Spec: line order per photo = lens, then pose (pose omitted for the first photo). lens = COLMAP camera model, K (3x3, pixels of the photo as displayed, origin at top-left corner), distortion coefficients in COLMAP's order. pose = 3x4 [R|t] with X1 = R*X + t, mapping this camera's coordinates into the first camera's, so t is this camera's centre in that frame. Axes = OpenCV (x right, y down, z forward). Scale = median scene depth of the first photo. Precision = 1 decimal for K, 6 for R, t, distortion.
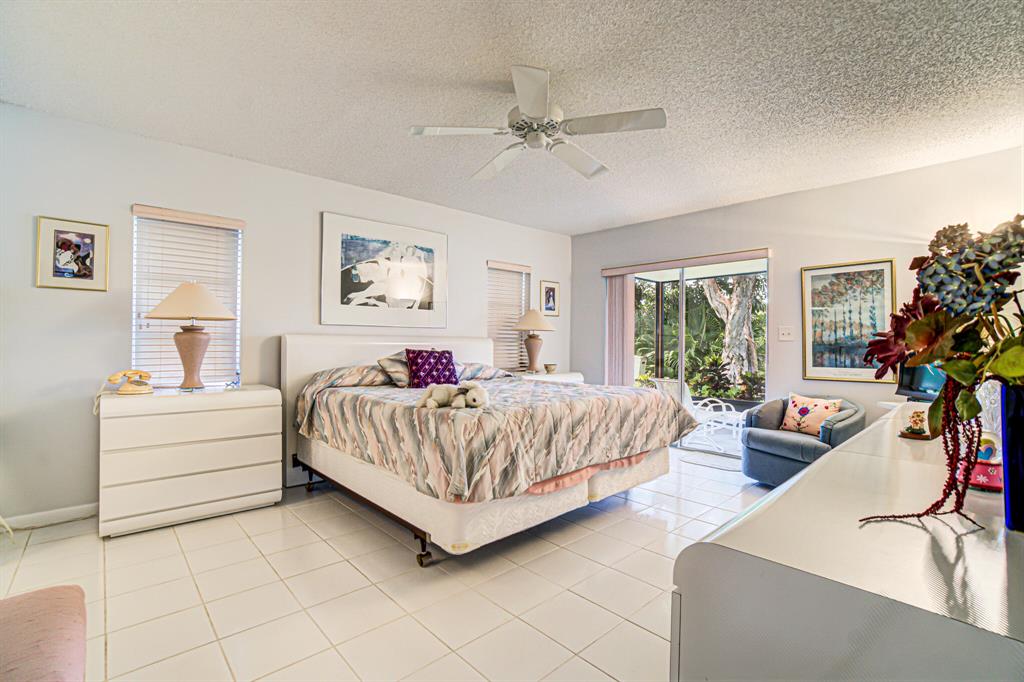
lens RADIAL K [[459.0, 0, 513.1], [0, 459.0, 341.9], [0, 0, 1]] dist [-0.023484, -0.000064]
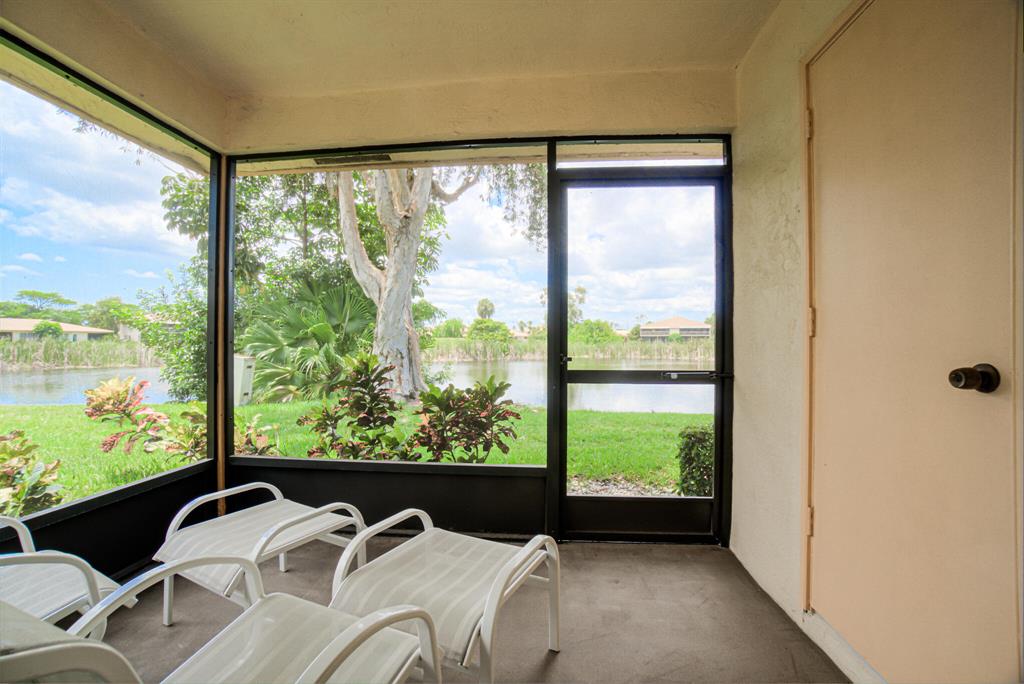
lens RADIAL K [[466.3, 0, 528.3], [0, 466.3, 335.1], [0, 0, 1]] dist [-0.004180, -0.000010]
pose [[0.724470, 0.002987, 0.689300, 0.507214], [0.003611, 0.999960, -0.008129, 0.037261], [-0.689297, 0.008378, 0.724431, 1.162339]]
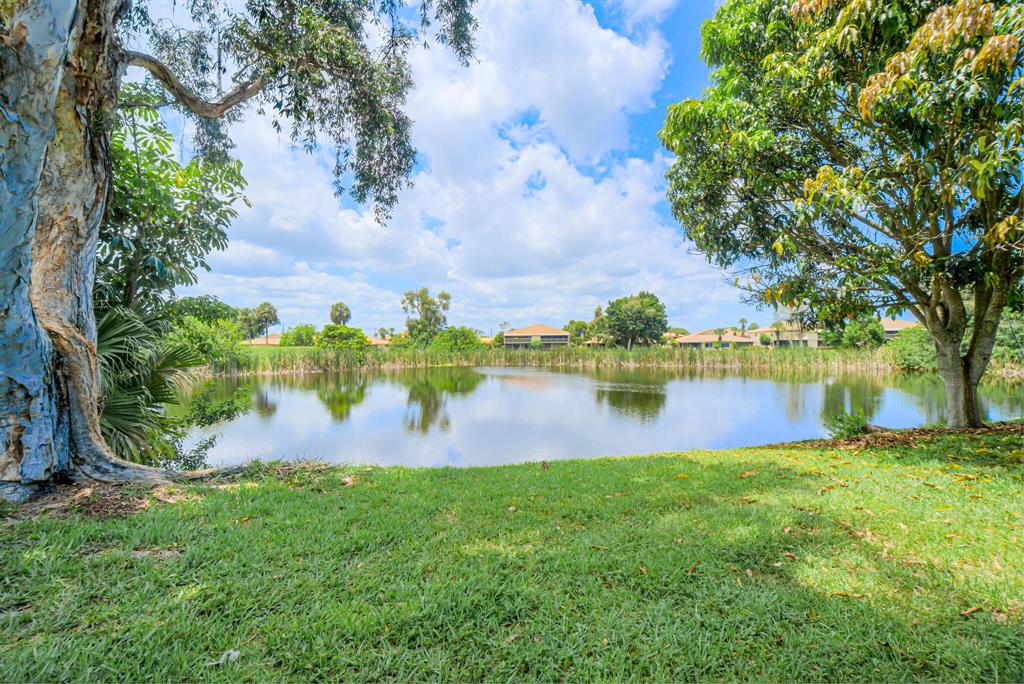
lens RADIAL K [[466.3, 0, 519.2], [0, 466.3, 341.4], [0, 0, 1]] dist [-0.004180, -0.000010]
pose [[0.514764, 0.002371, 0.857329, 1.311661], [0.009740, 0.999915, -0.008613, 0.024954], [-0.857277, 0.012784, 0.514697, 1.792867]]
